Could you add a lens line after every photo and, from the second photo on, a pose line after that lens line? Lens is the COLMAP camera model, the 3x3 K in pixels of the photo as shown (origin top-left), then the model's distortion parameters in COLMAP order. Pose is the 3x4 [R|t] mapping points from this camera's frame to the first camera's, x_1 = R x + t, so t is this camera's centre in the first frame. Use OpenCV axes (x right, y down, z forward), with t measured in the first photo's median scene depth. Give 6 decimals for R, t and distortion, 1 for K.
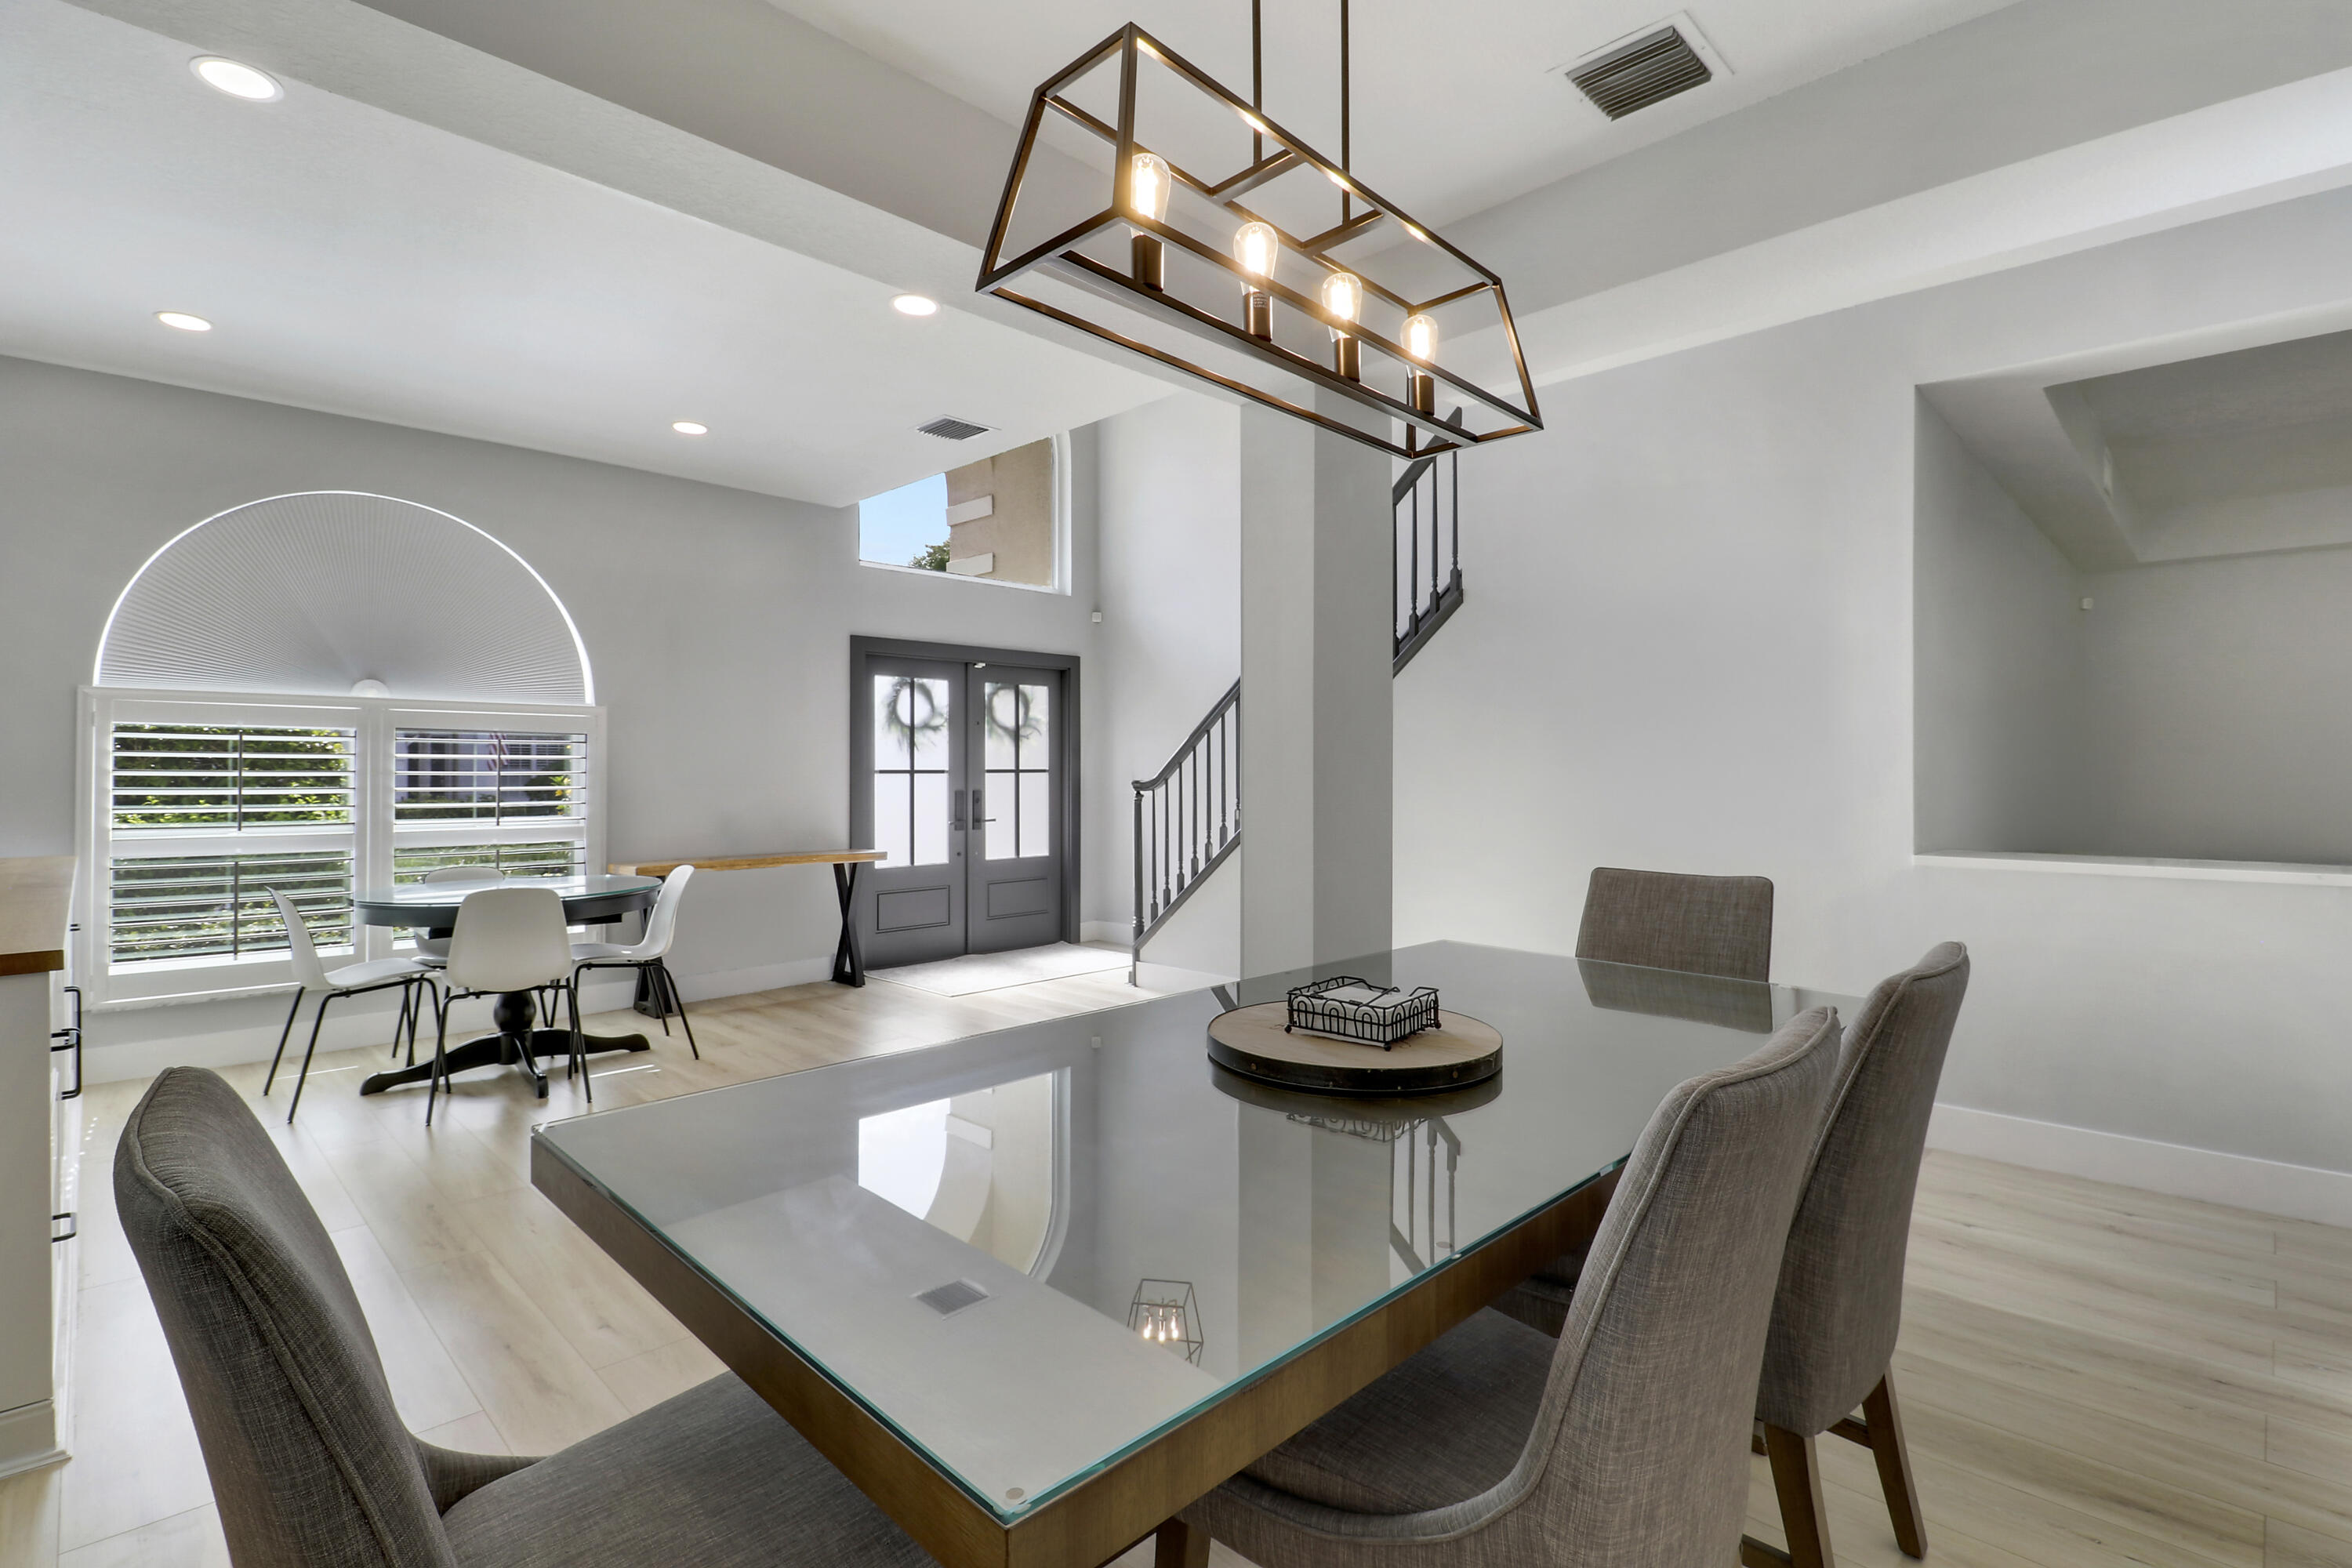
lens RADIAL K [[1116.7, 0, 1180.7], [0, 1116.7, 783.9], [0, 0, 1]] dist [0.004154, -0.000398]
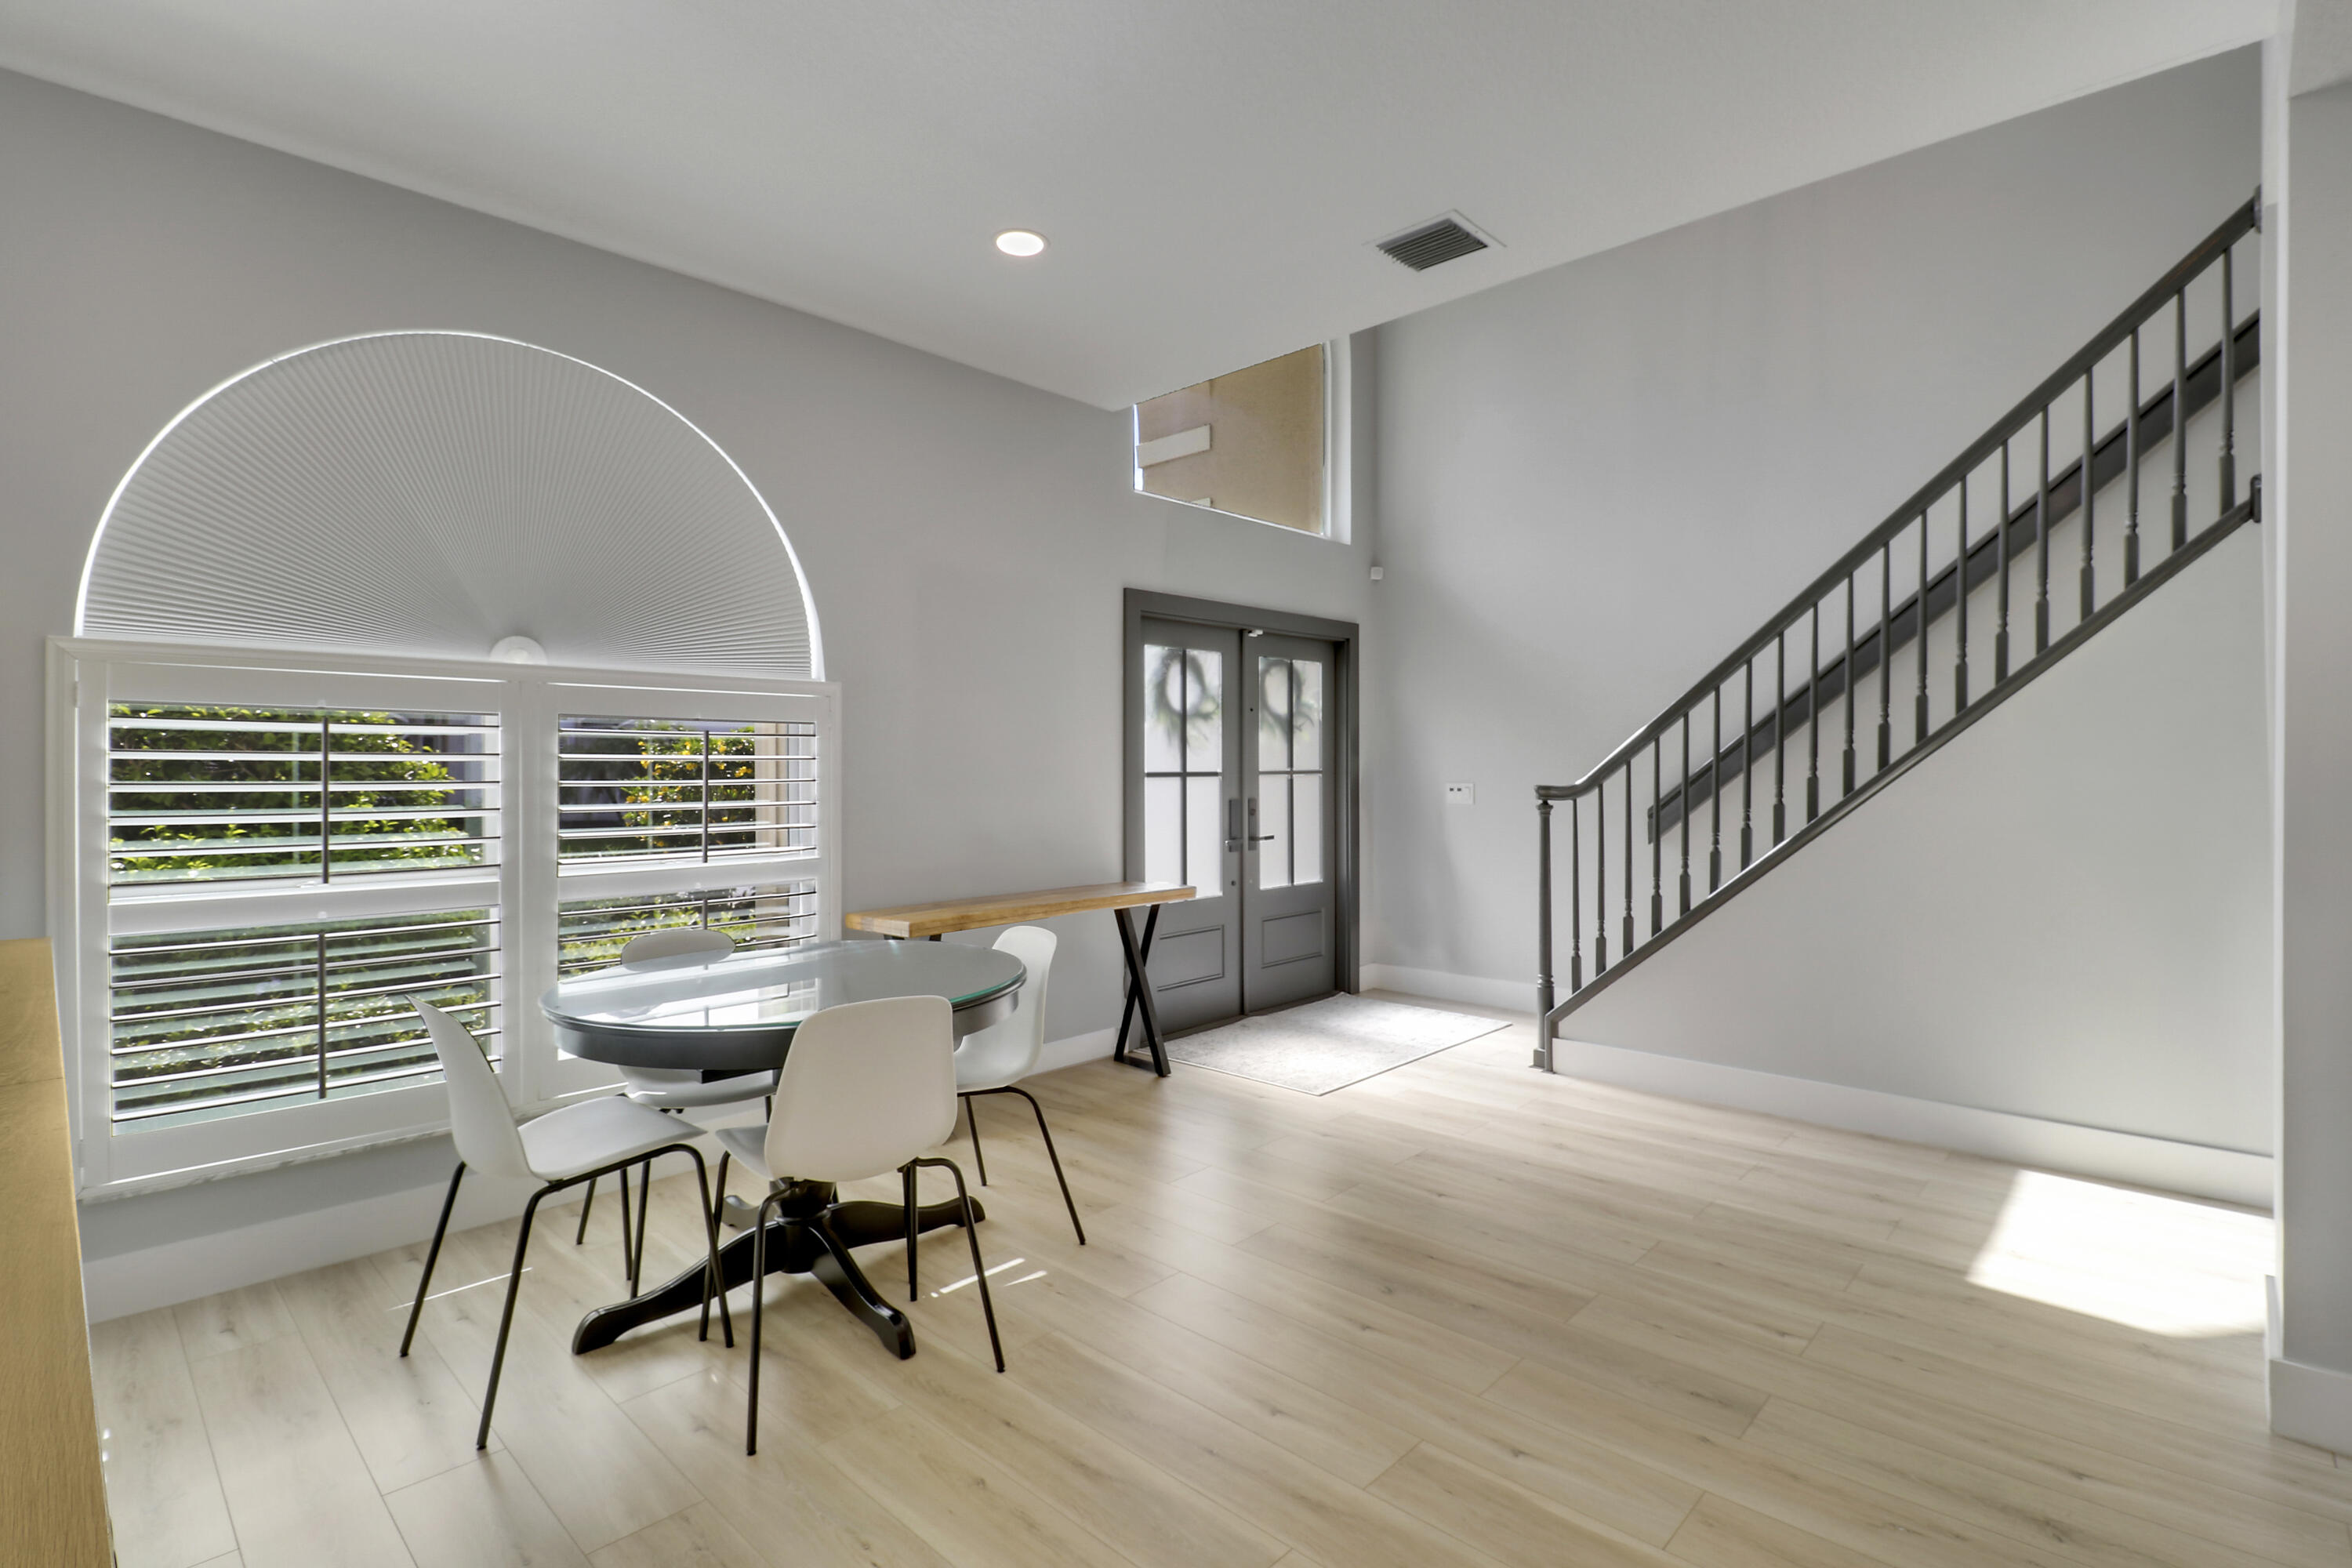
lens RADIAL K [[1116.7, 0, 1180.7], [0, 1116.7, 783.9], [0, 0, 1]] dist [0.004154, -0.000398]
pose [[0.999181, -0.005861, 0.040034, -0.287801], [0.005805, 0.999982, 0.001505, -0.006438], [-0.040042, -0.001271, 0.999197, 0.271165]]
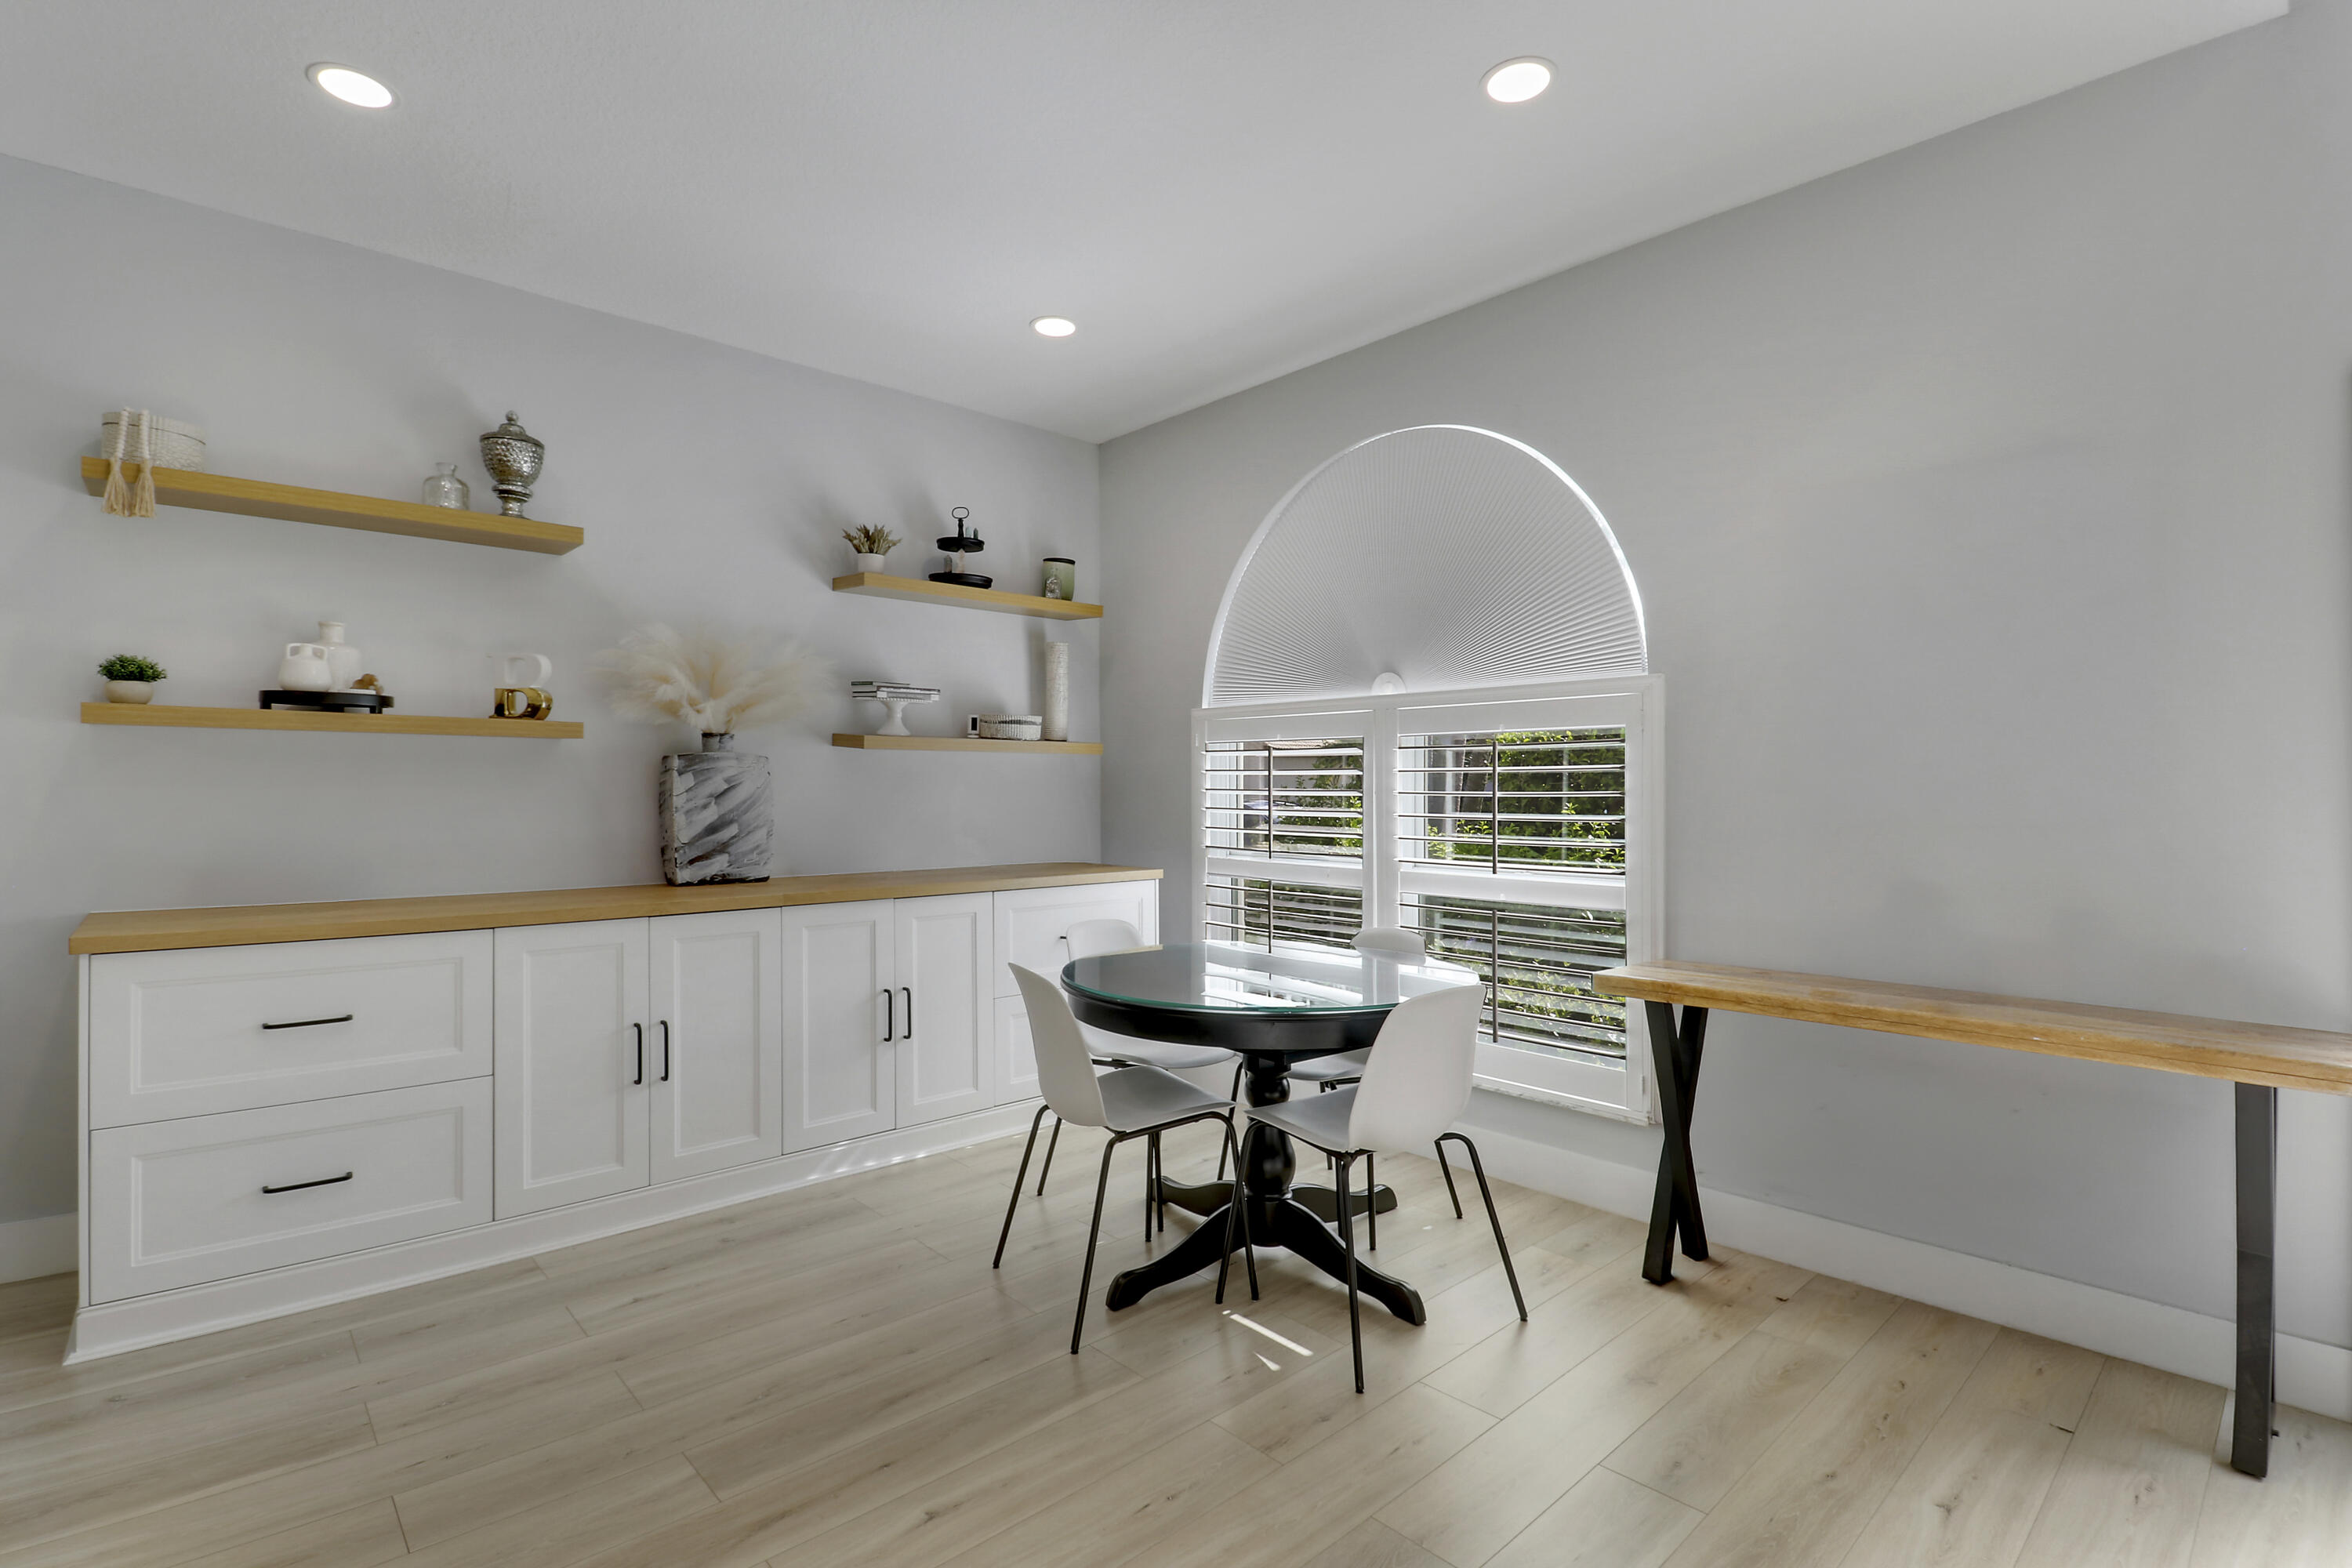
lens RADIAL K [[1116.7, 0, 1180.7], [0, 1116.7, 783.9], [0, 0, 1]] dist [0.004154, -0.000398]
pose [[-0.026316, -0.001125, -0.999653, 0.035247], [-0.004923, 0.999987, -0.000996, -0.011158], [0.999642, 0.004895, -0.026322, 0.665448]]
